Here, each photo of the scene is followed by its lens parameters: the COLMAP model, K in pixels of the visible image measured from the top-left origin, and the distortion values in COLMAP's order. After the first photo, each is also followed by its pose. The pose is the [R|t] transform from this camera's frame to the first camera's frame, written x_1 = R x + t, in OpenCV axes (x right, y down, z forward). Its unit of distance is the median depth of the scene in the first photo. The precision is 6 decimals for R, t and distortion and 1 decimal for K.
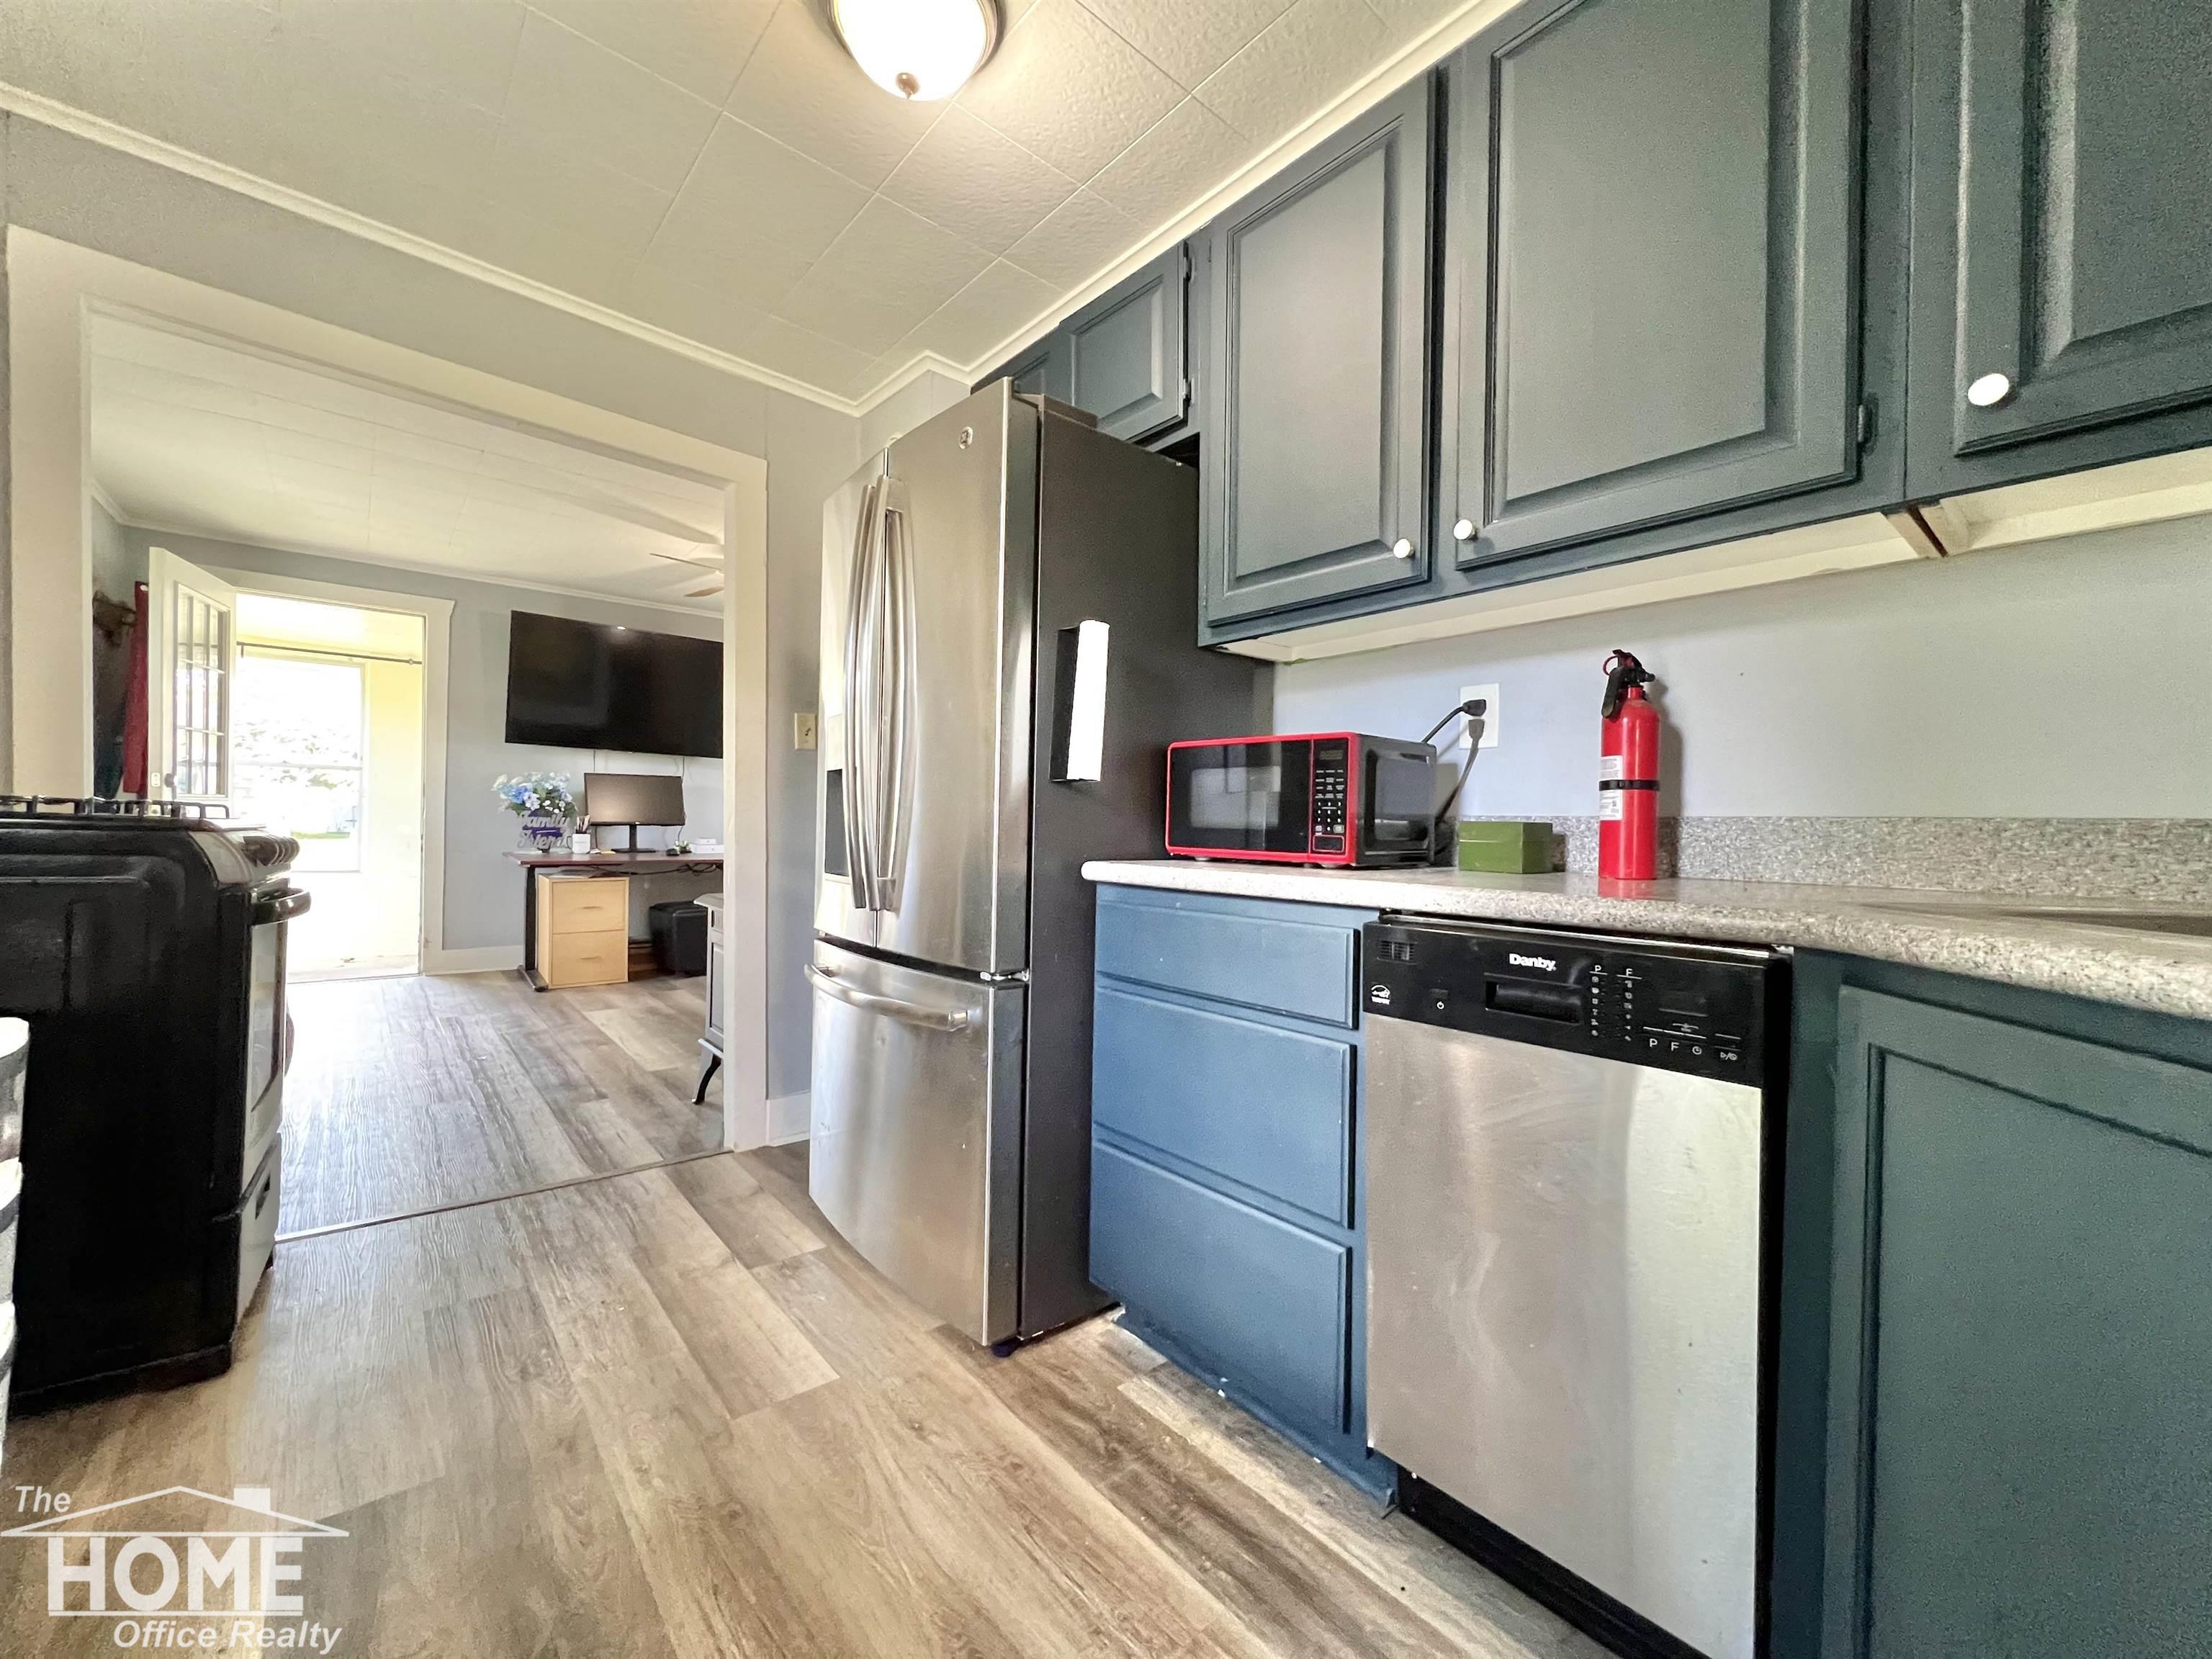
lens RADIAL K [[885.1, 0, 1109.6], [0, 885.1, 833.2], [0, 0, 1]] dist [-0.002714, 0.000821]
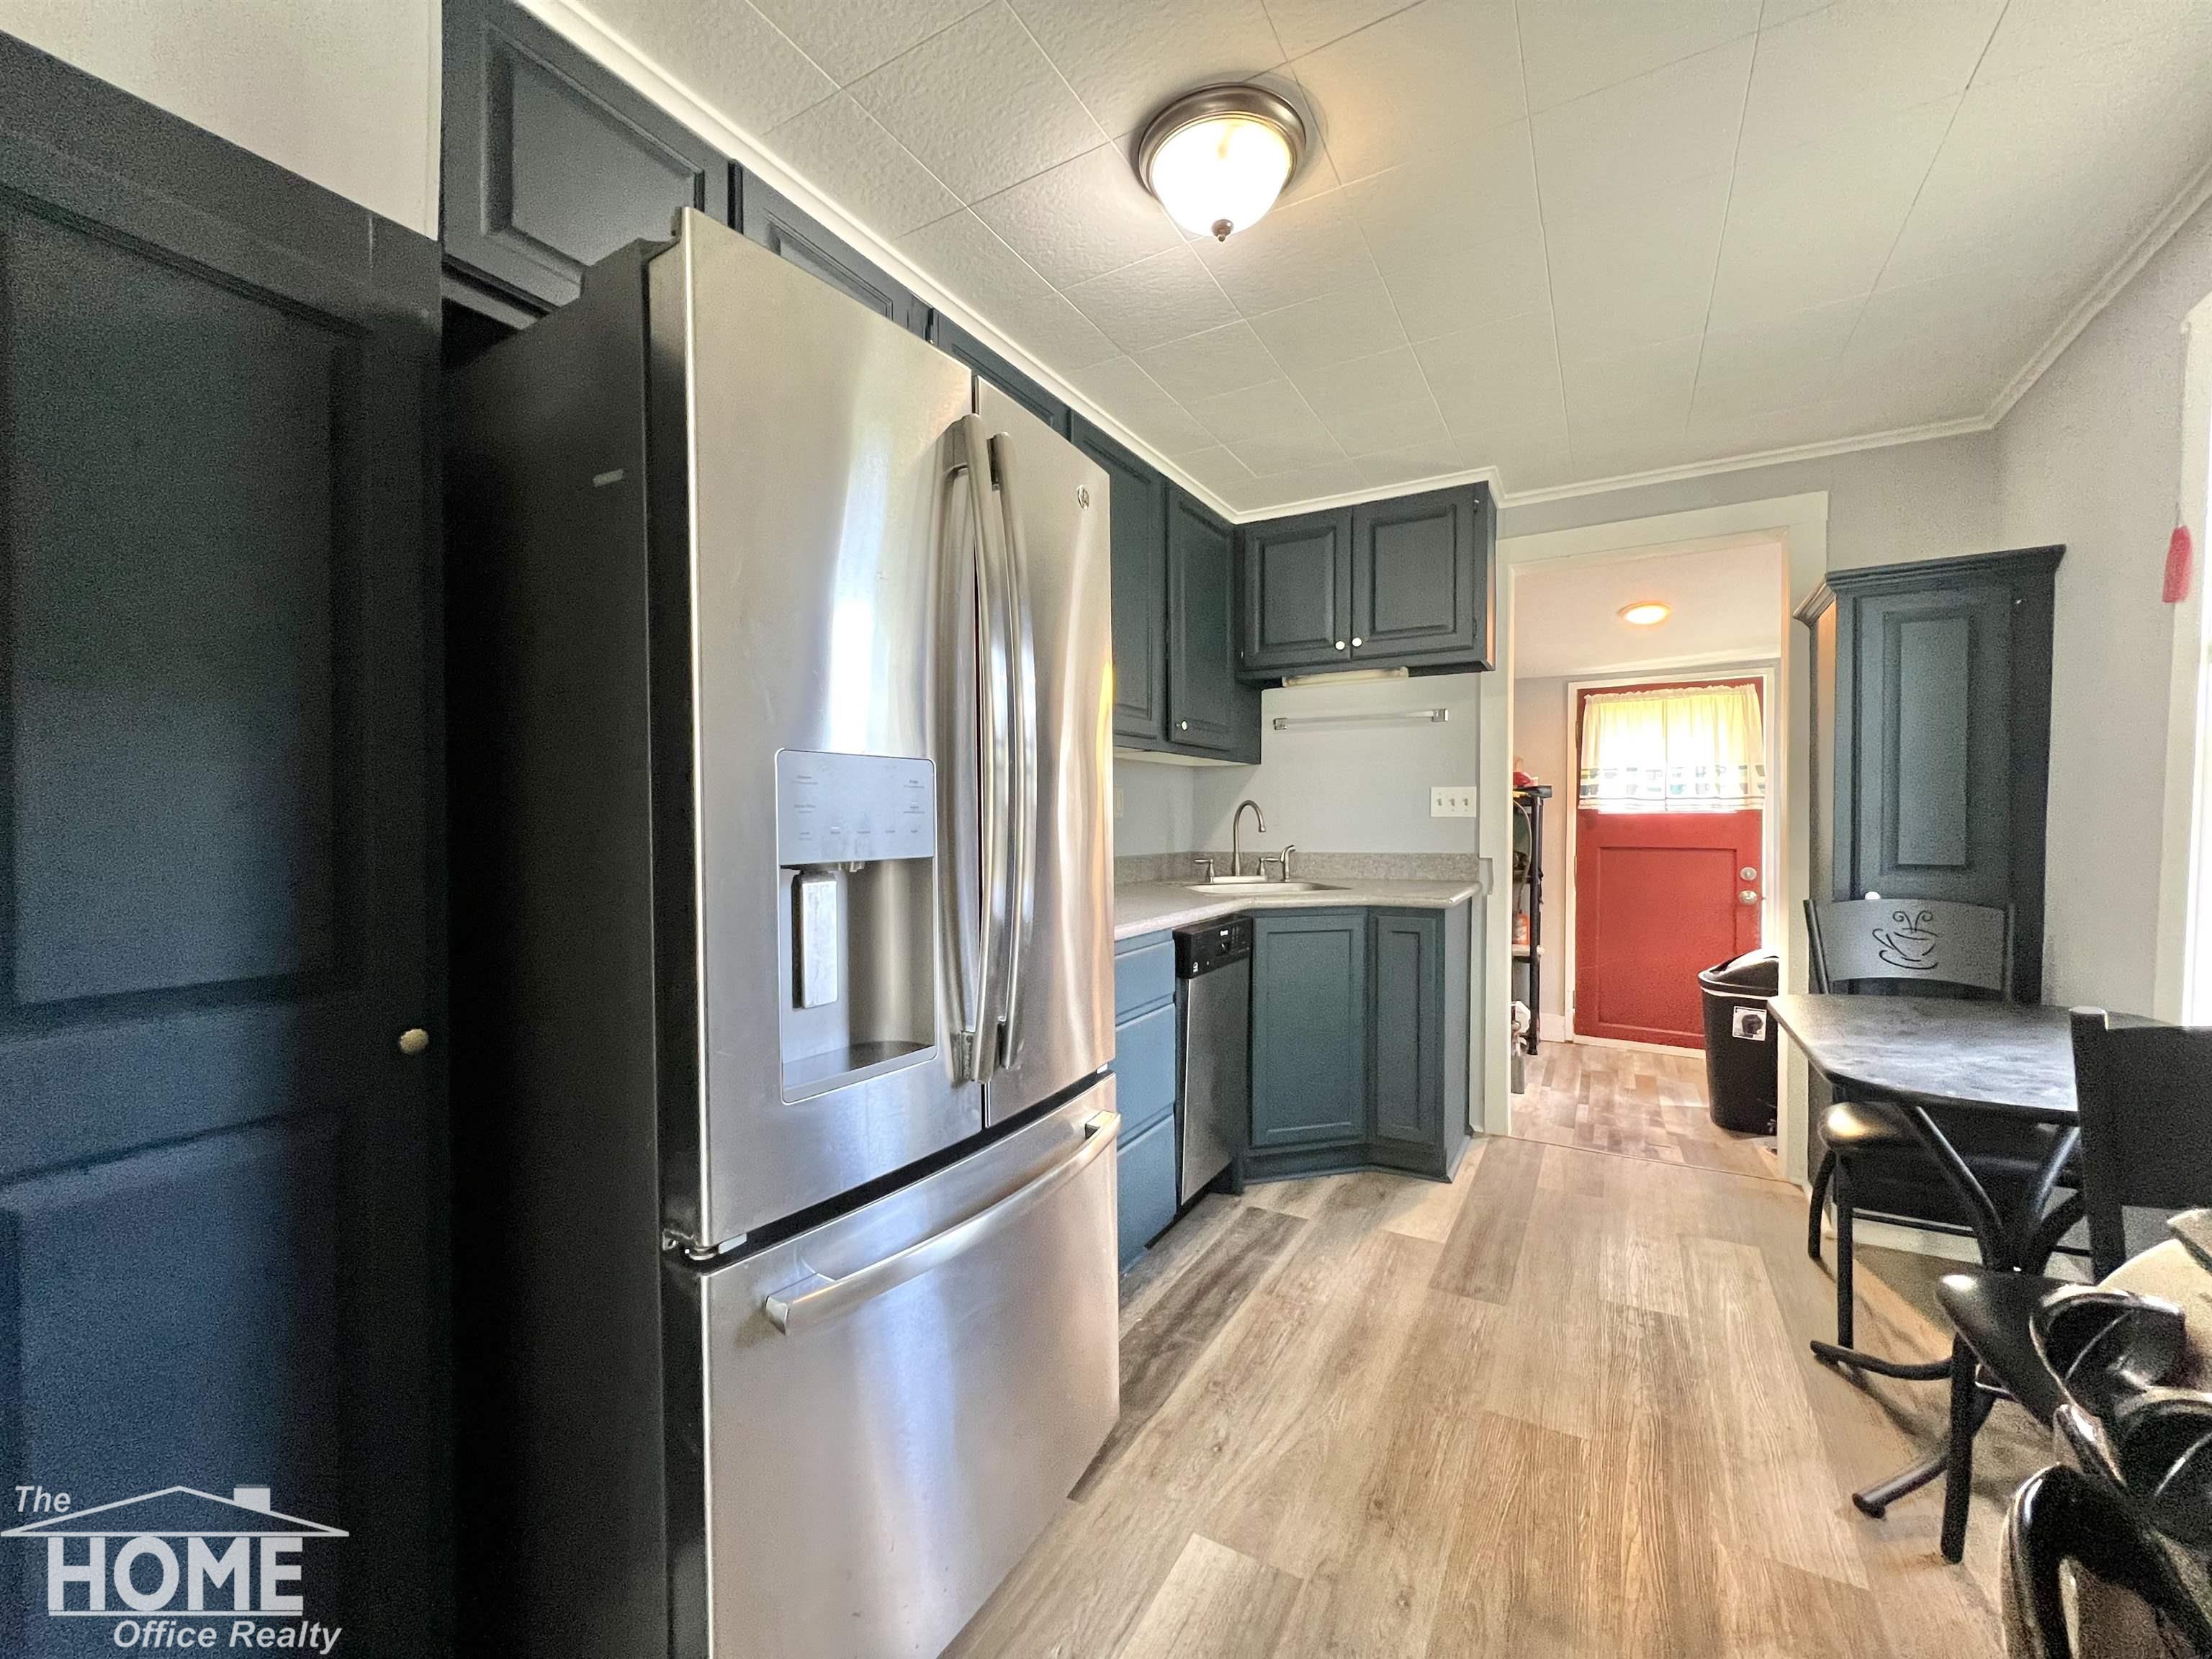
lens RADIAL K [[885.1, 0, 1109.6], [0, 885.1, 833.2], [0, 0, 1]] dist [-0.002714, 0.000821]
pose [[-0.331718, -0.032792, 0.942808, -1.024924], [0.004504, 0.999329, 0.036342, -0.131864], [-0.943368, 0.016302, -0.331348, 1.260638]]
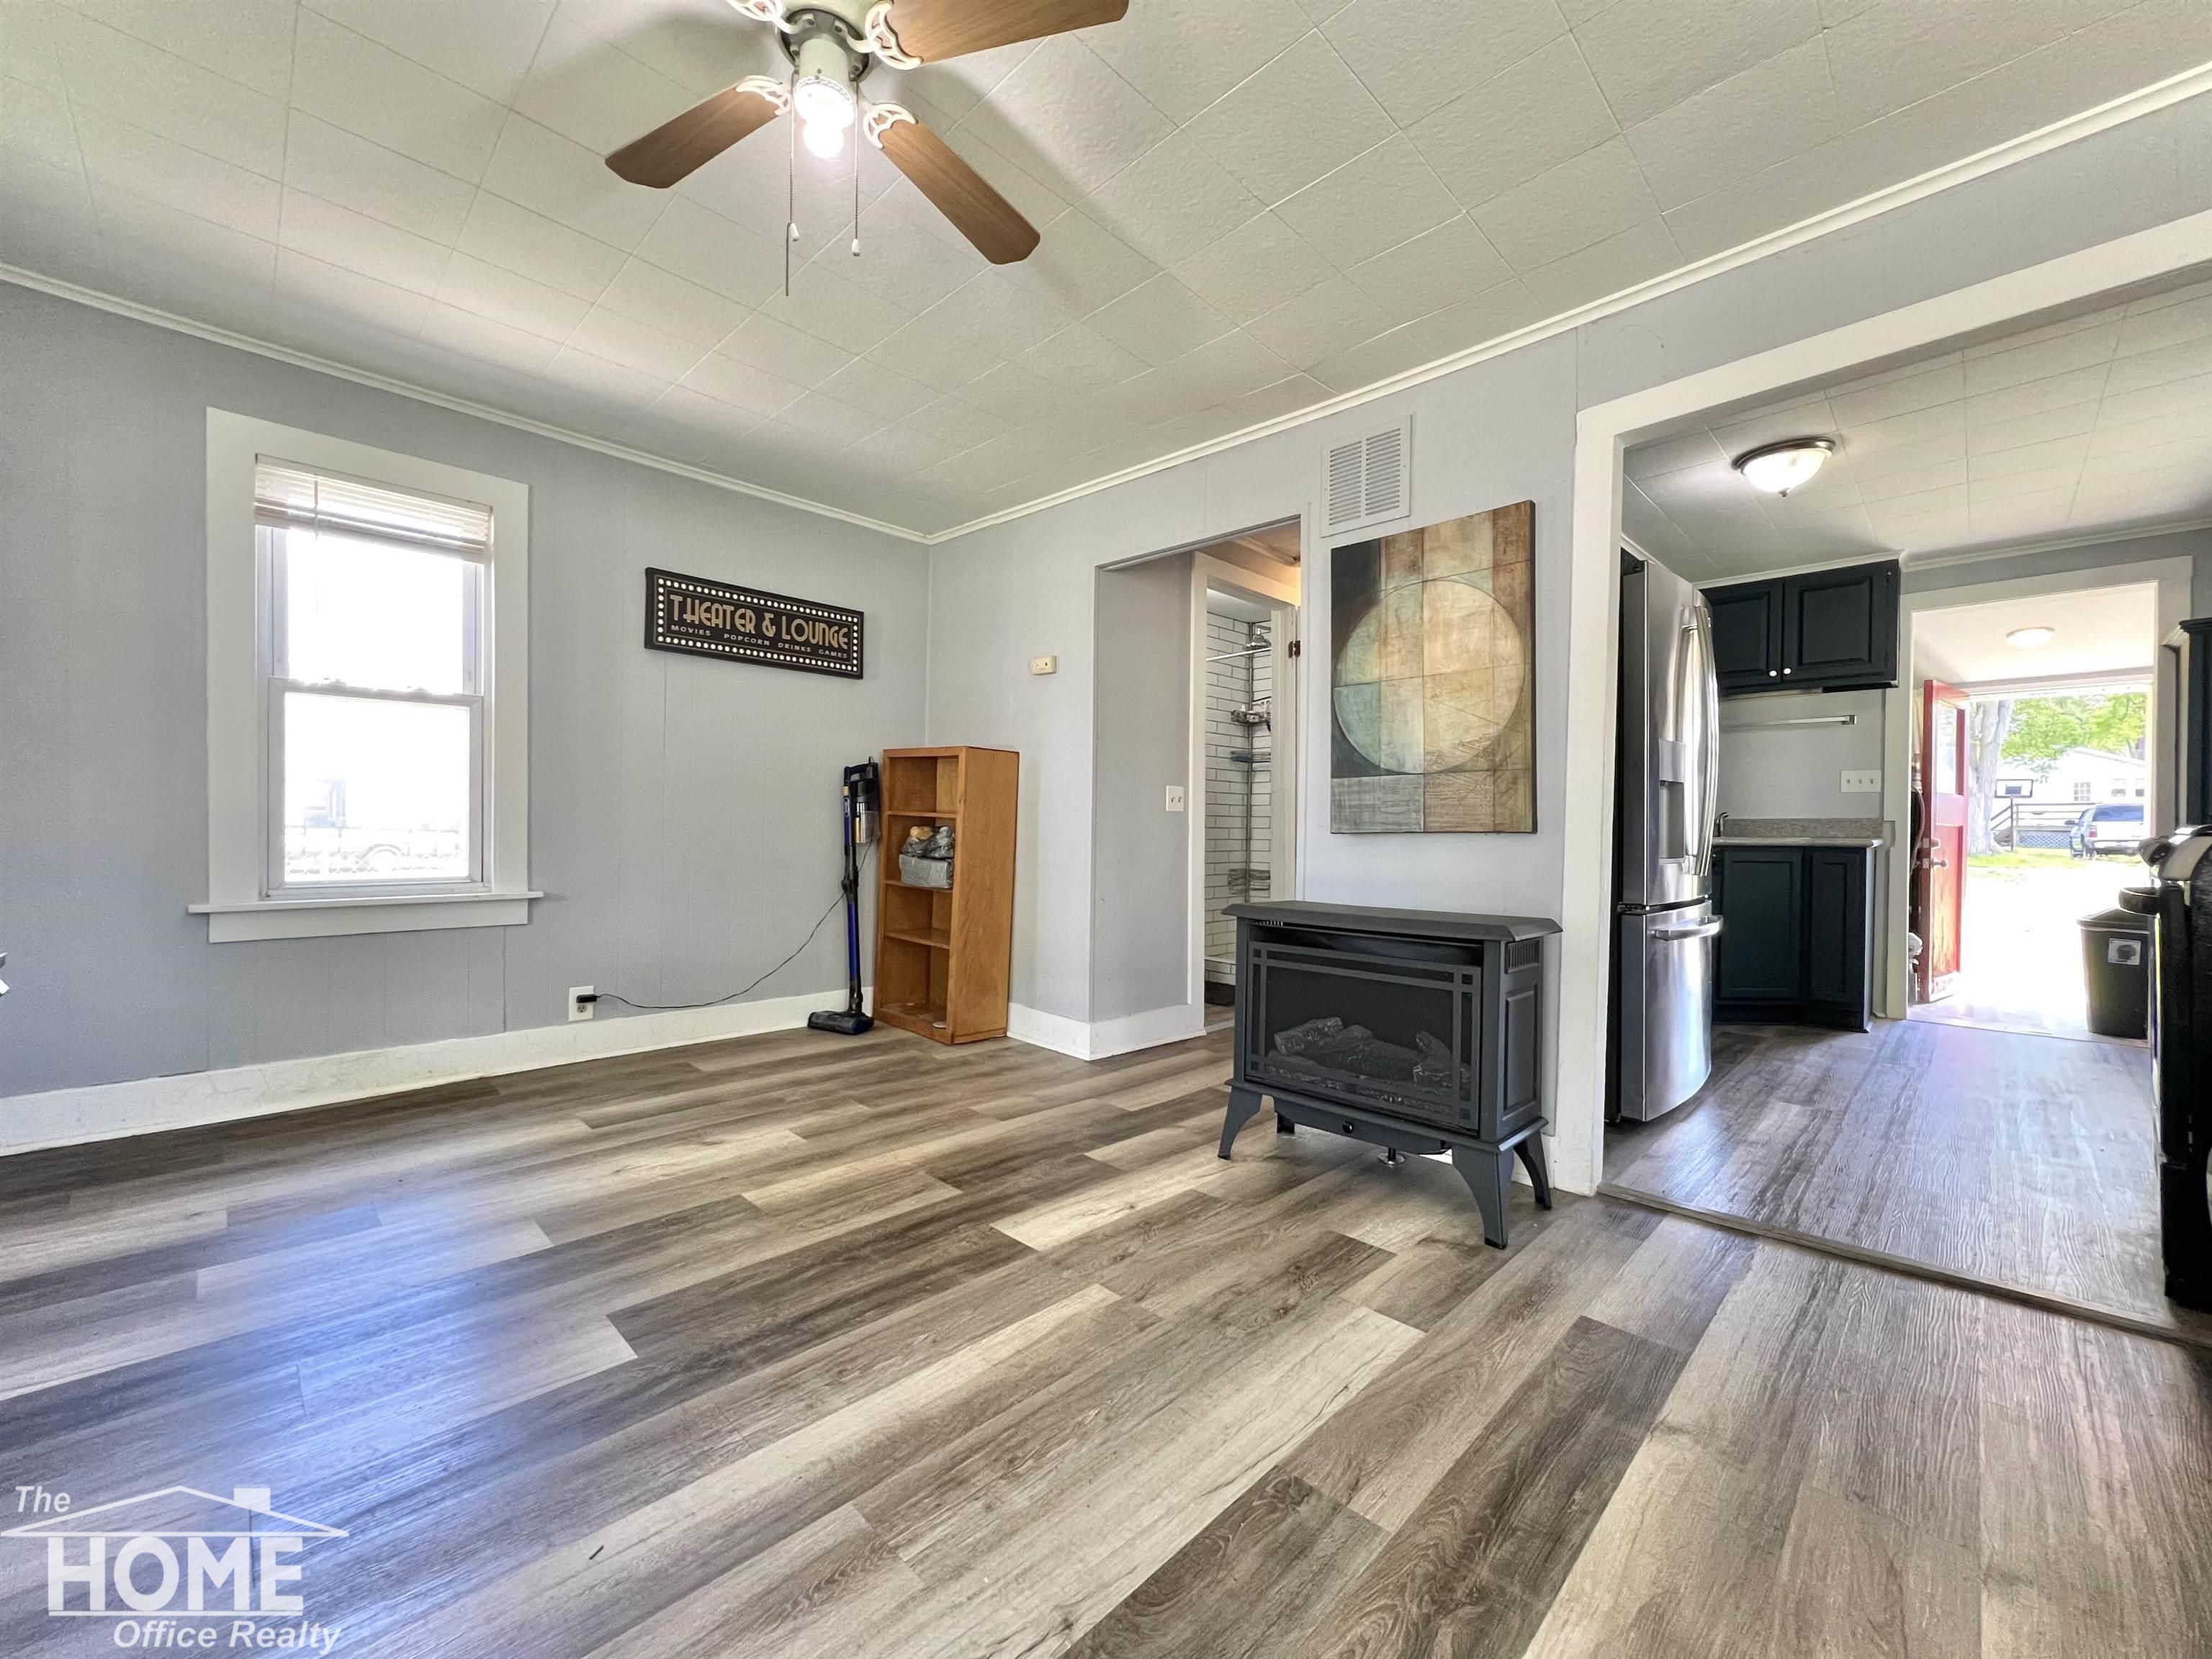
lens RADIAL K [[881.9, 0, 1108.8], [0, 881.9, 832.7], [0, 0, 1]] dist [-0.001627, 0.000254]
pose [[-0.080652, -0.027011, 0.996376, -1.969296], [-0.003859, 0.999634, 0.026787, -0.032052], [-0.996735, -0.001685, -0.080727, 2.436021]]
